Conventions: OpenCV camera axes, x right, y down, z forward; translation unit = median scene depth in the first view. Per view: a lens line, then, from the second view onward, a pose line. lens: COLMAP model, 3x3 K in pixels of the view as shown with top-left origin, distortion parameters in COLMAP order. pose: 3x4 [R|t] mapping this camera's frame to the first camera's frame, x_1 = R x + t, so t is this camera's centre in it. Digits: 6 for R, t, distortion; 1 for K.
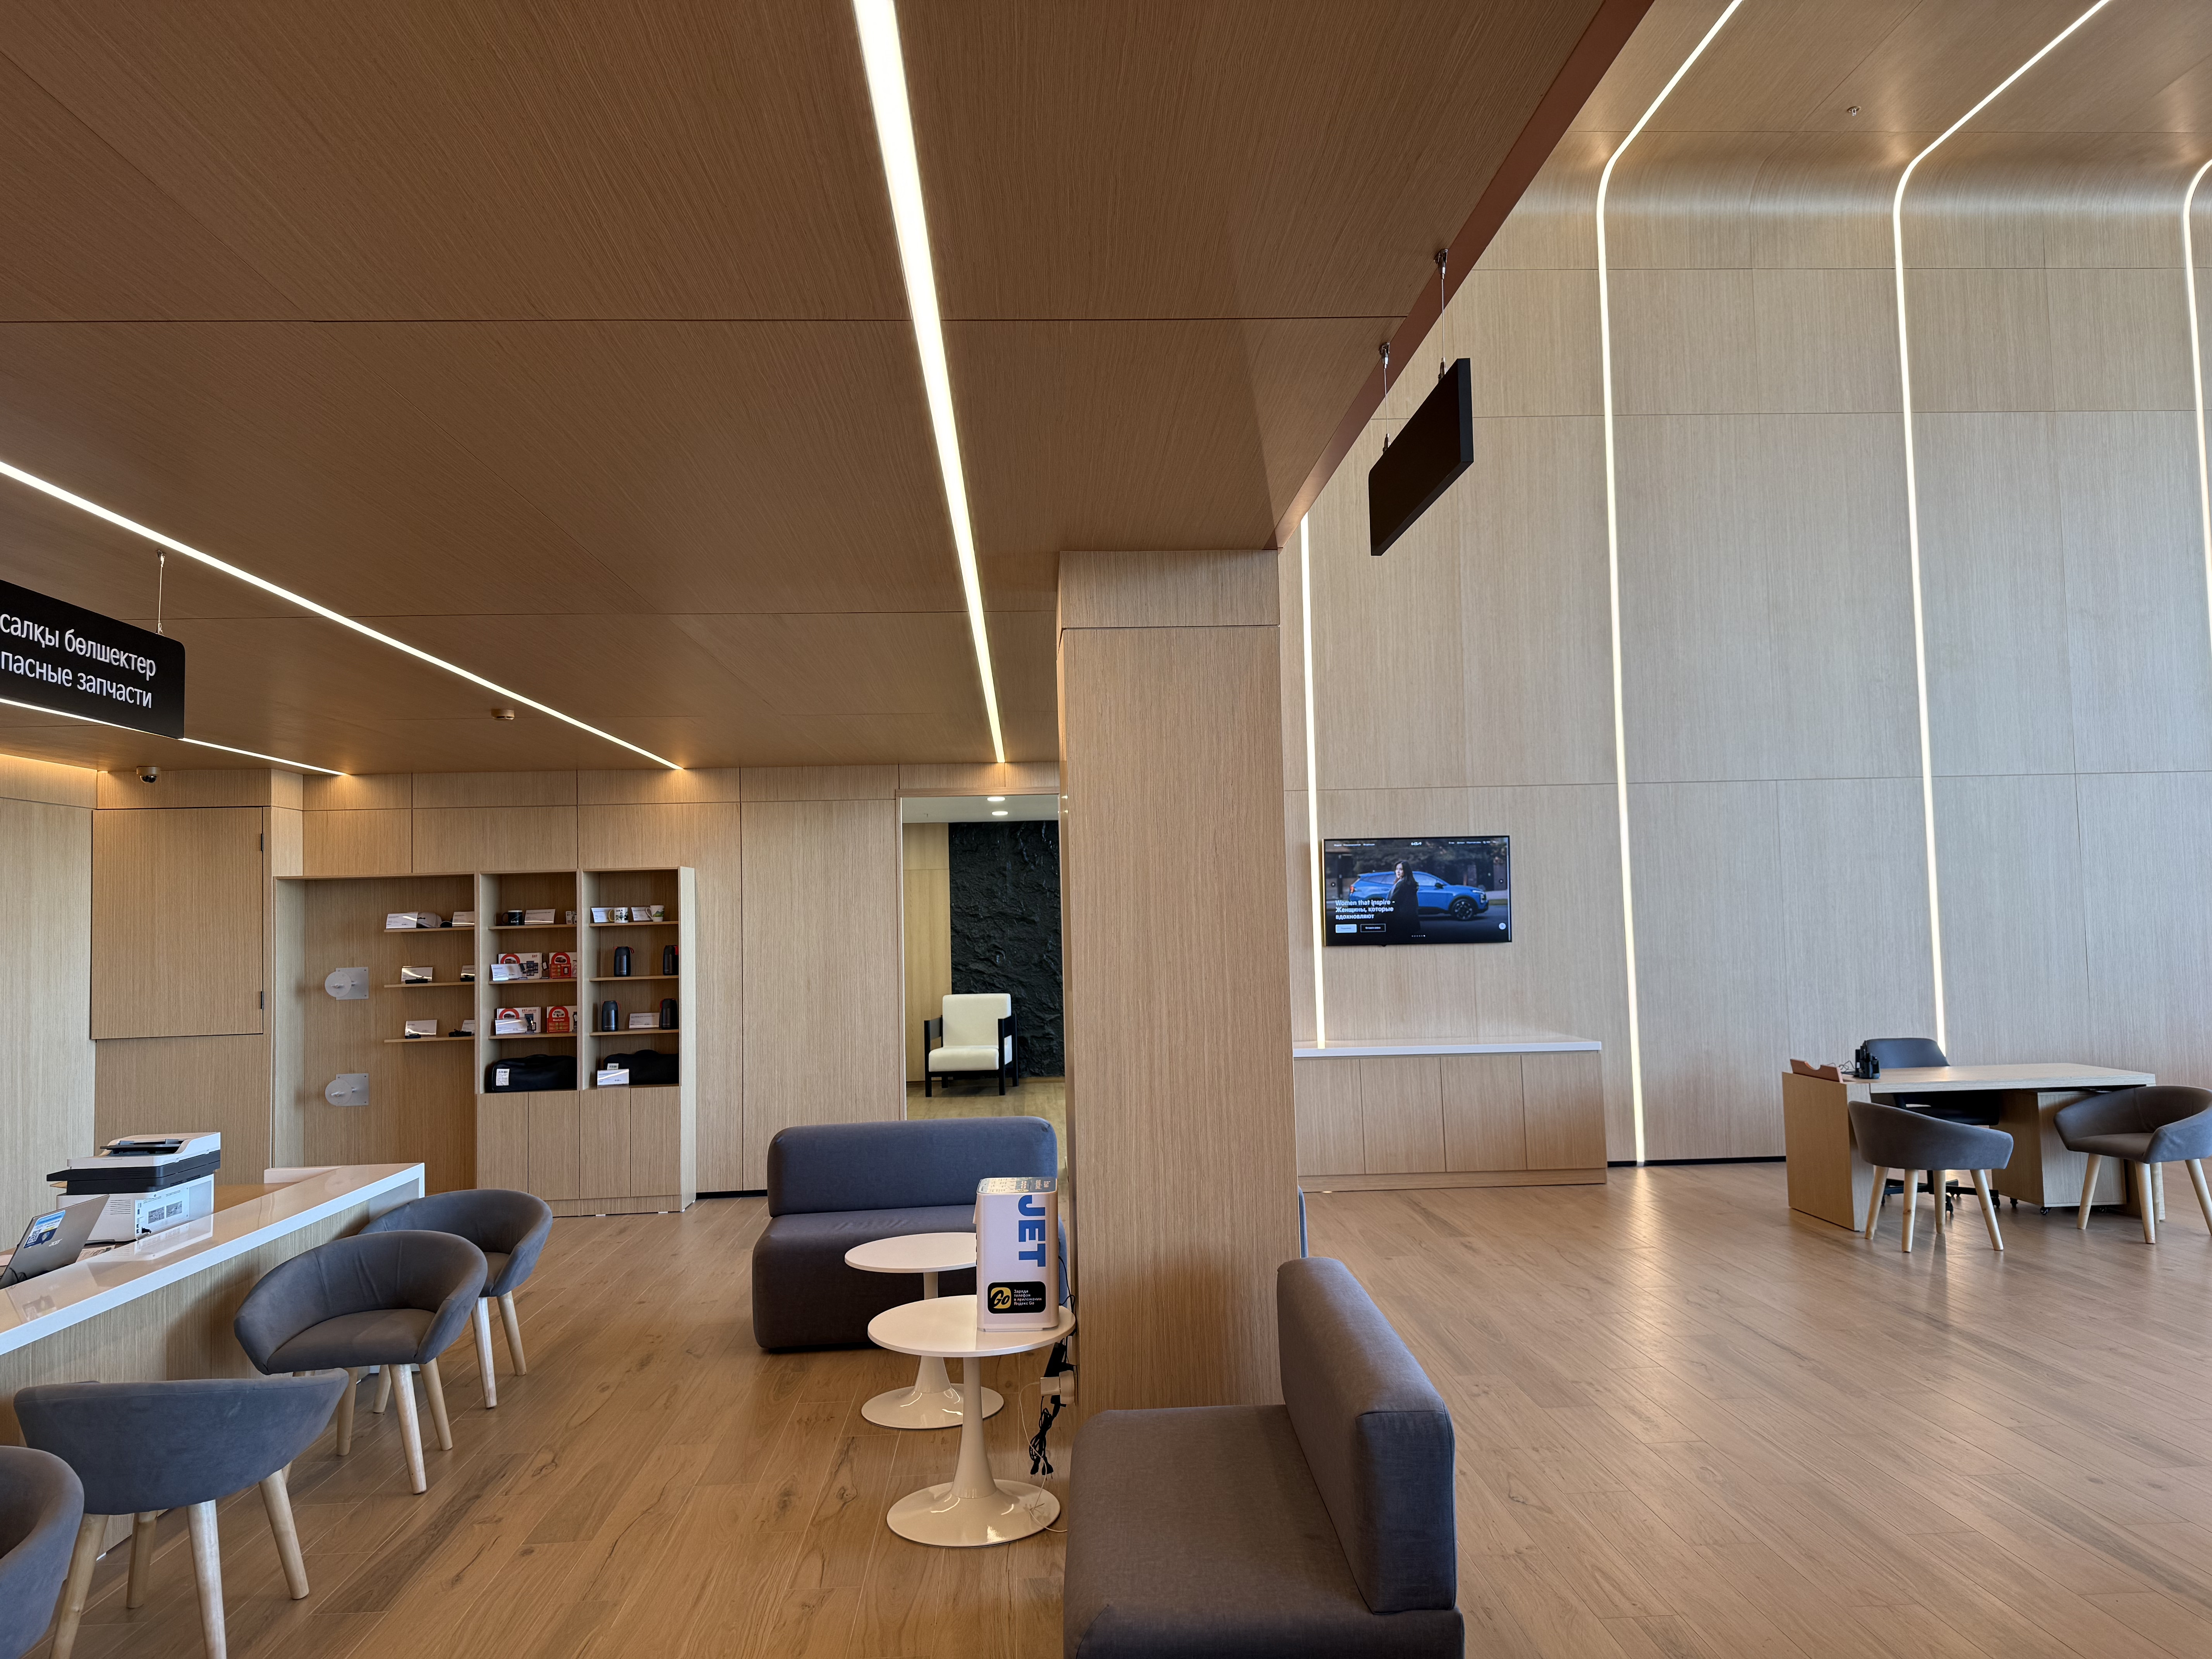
lens RADIAL K [[1560.4, 0, 1105.6], [0, 1560.4, 828.1], [0, 0, 1]] dist [0.016380, 0.000416]
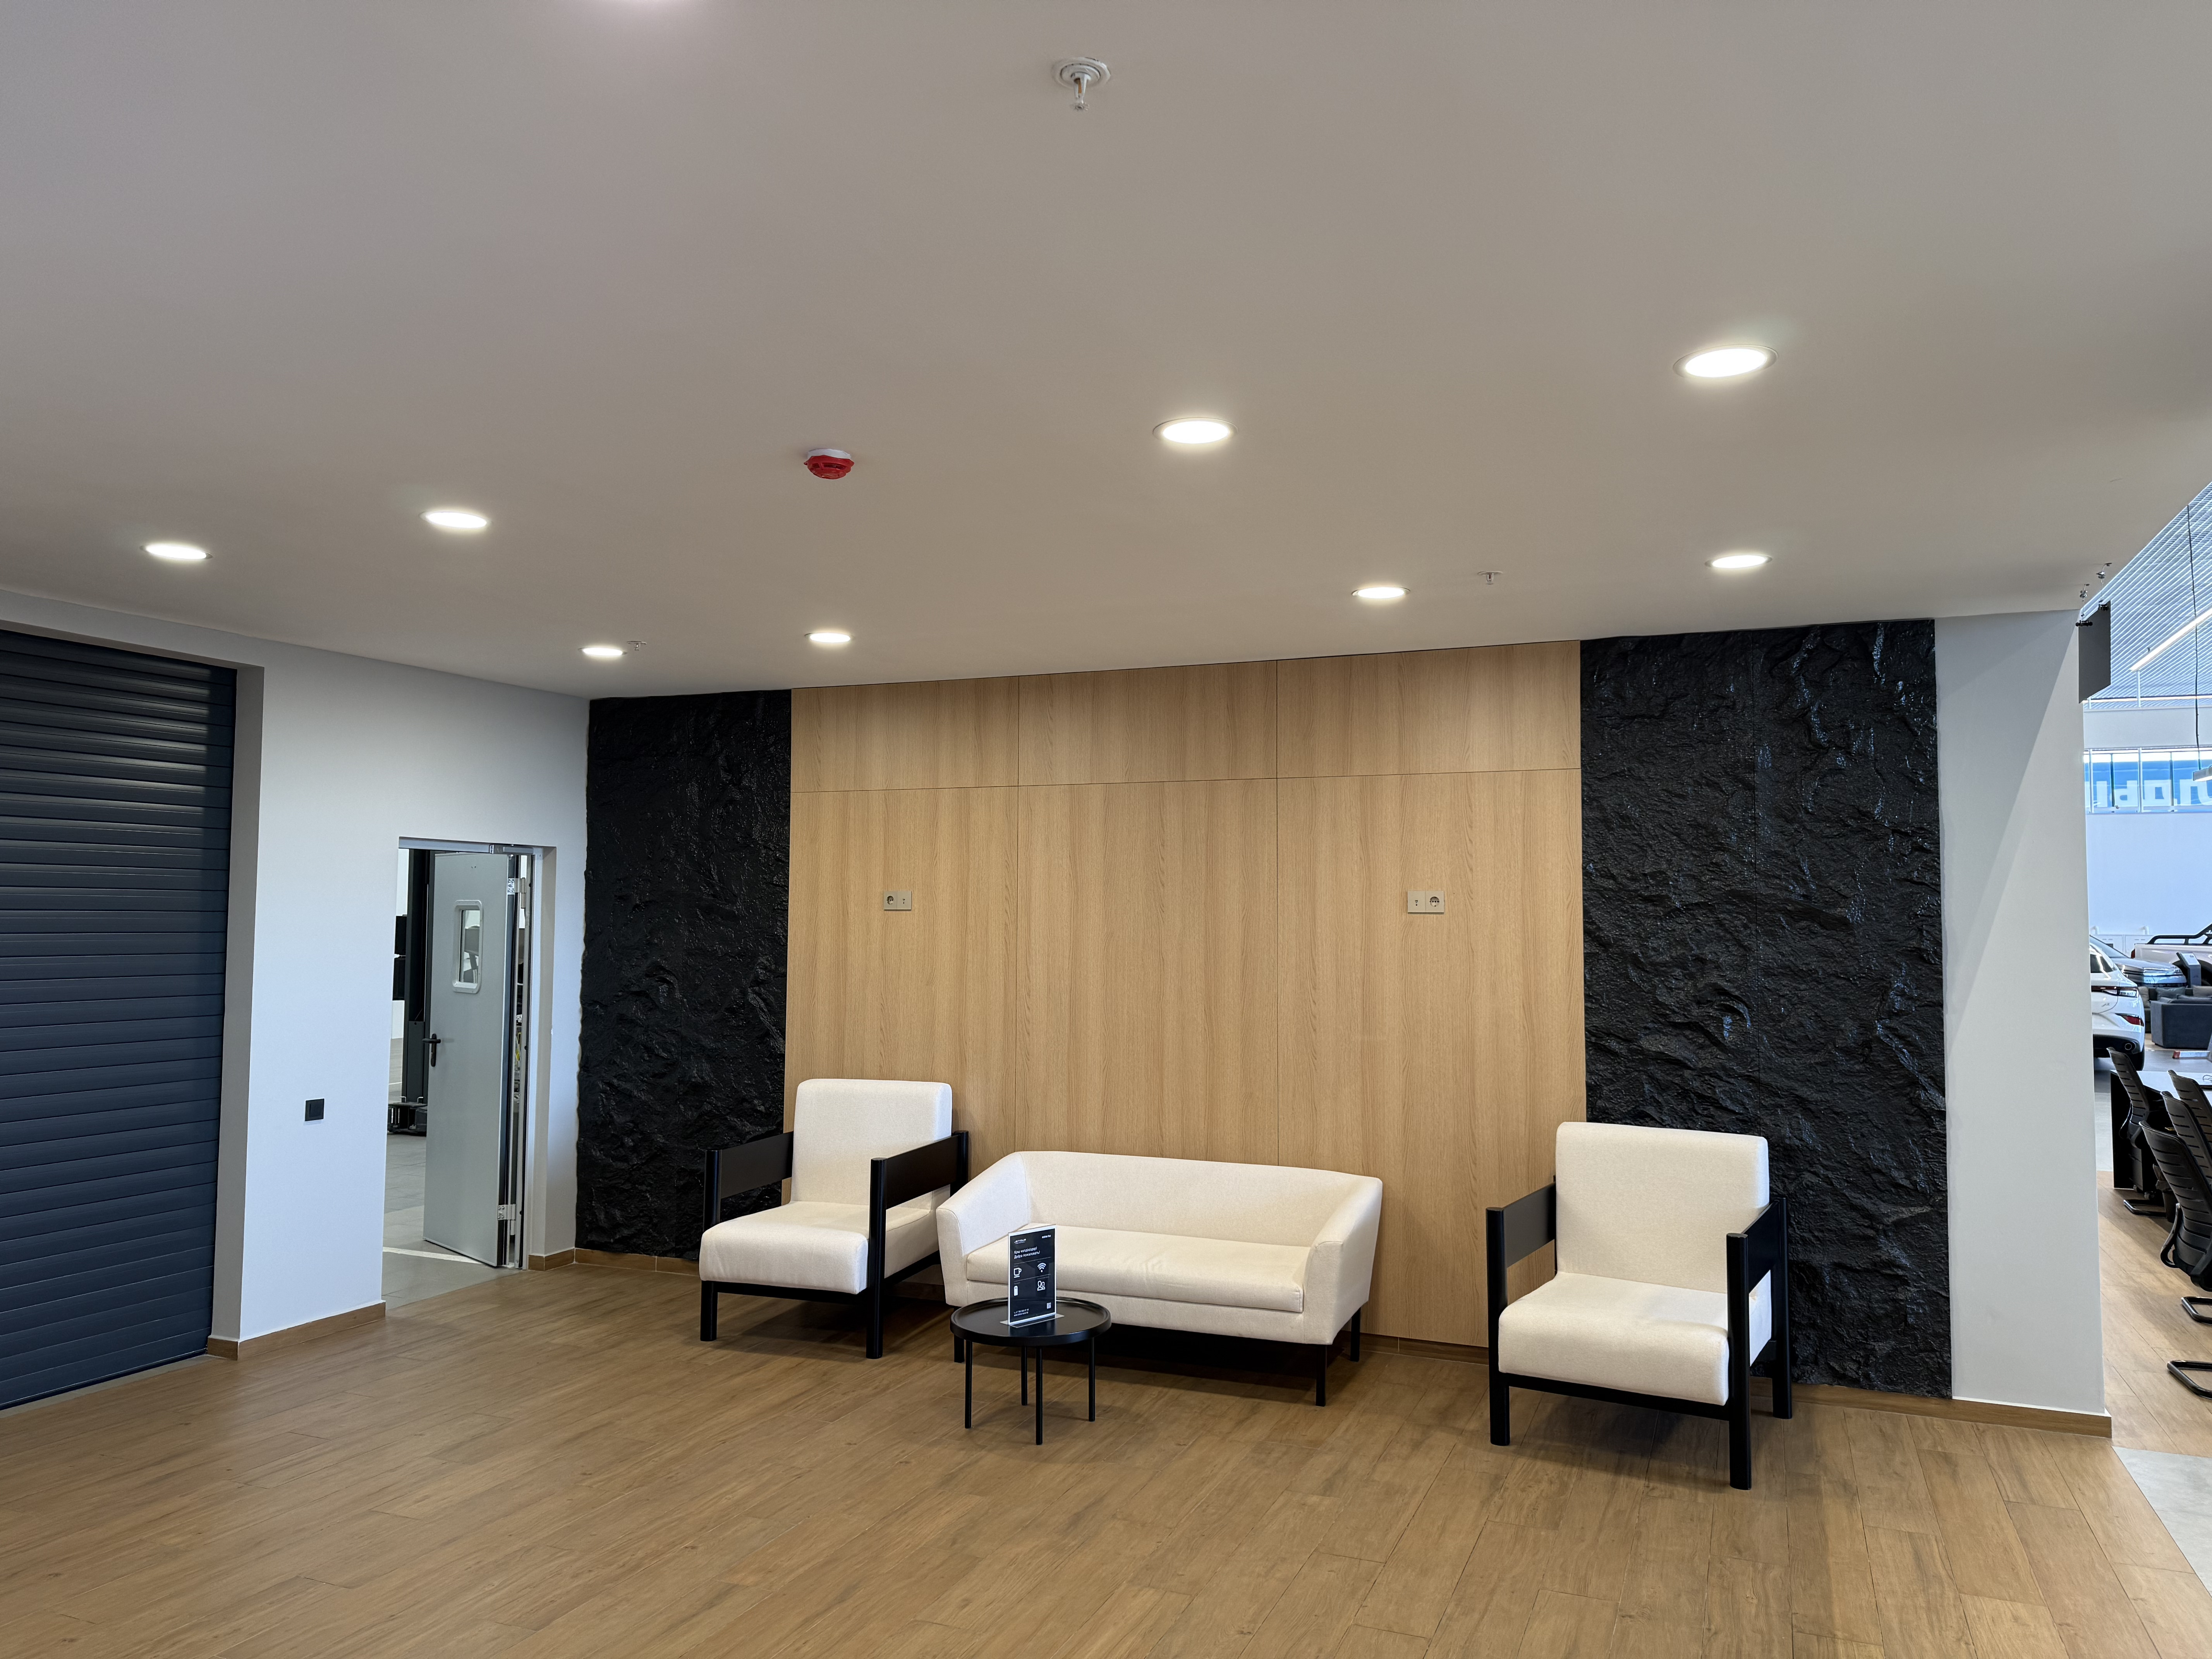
lens RADIAL K [[1560.4, 0, 1097.3], [0, 1560.4, 830.2], [0, 0, 1]] dist [0.016380, 0.000416]
pose [[0.900744, 0.007889, -0.434278, -0.044946], [-0.006044, 0.999966, 0.005628, 0.039470], [0.434308, -0.002444, 0.900761, 0.632810]]
